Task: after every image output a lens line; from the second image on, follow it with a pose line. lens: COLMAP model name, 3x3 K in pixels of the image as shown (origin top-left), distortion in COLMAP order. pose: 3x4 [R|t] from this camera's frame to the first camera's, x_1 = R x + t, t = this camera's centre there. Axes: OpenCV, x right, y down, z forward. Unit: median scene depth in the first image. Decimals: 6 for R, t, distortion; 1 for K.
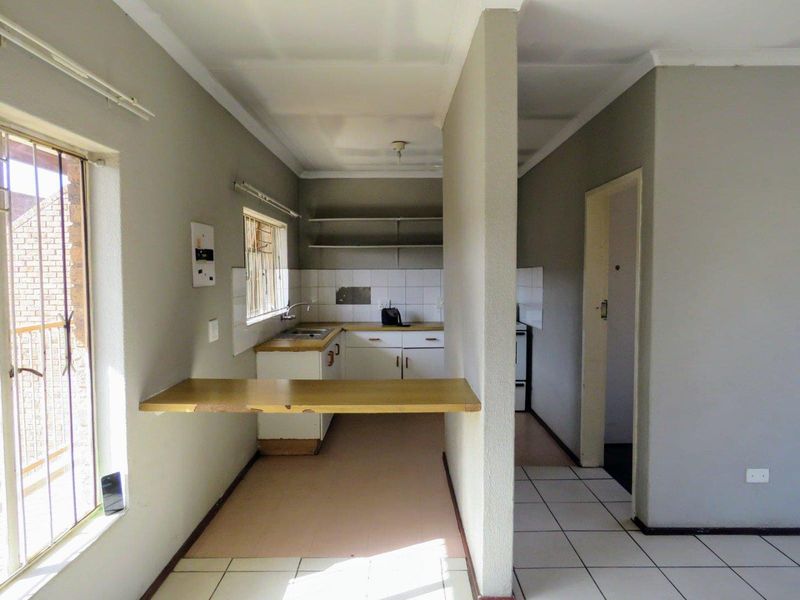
lens RADIAL K [[511.1, 0, 400.0], [0, 511.1, 300.0], [0, 0, 1]] dist [-0.007684, 0.001209]
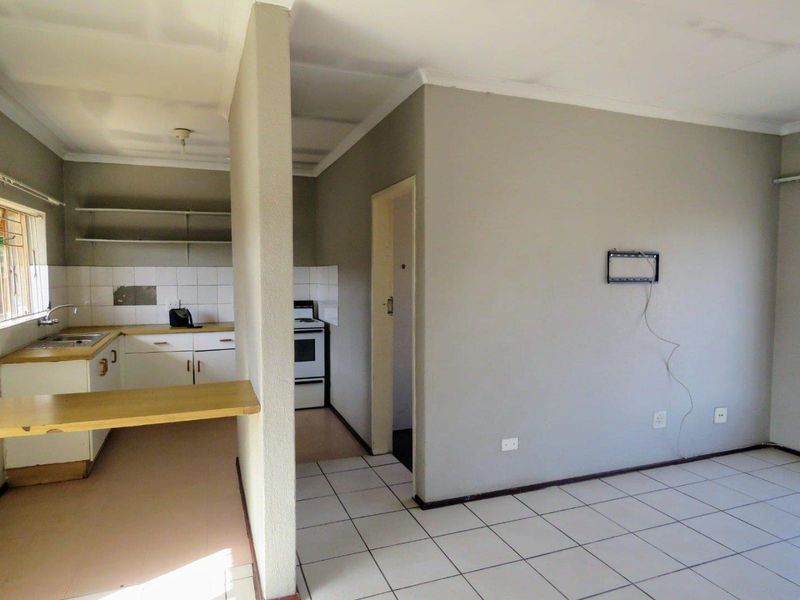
lens RADIAL K [[511.1, 0, 400.0], [0, 511.1, 300.0], [0, 0, 1]] dist [-0.007684, 0.001209]
pose [[0.933777, -0.016303, 0.357483, 0.034505], [0.014624, 0.999866, 0.007401, -0.000785], [-0.357556, -0.001683, 0.933890, -0.007119]]
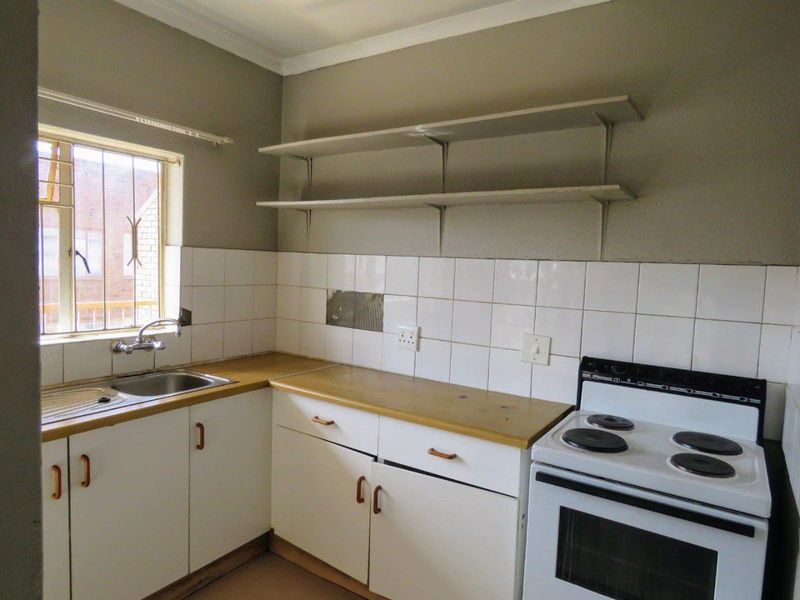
lens RADIAL K [[511.1, 0, 400.0], [0, 511.1, 300.0], [0, 0, 1]] dist [-0.007684, 0.001209]
pose [[0.831207, 0.075615, -0.550797, 0.309741], [-0.070229, 0.997052, 0.030897, -0.053737], [0.551510, 0.013000, 0.834067, 0.956204]]
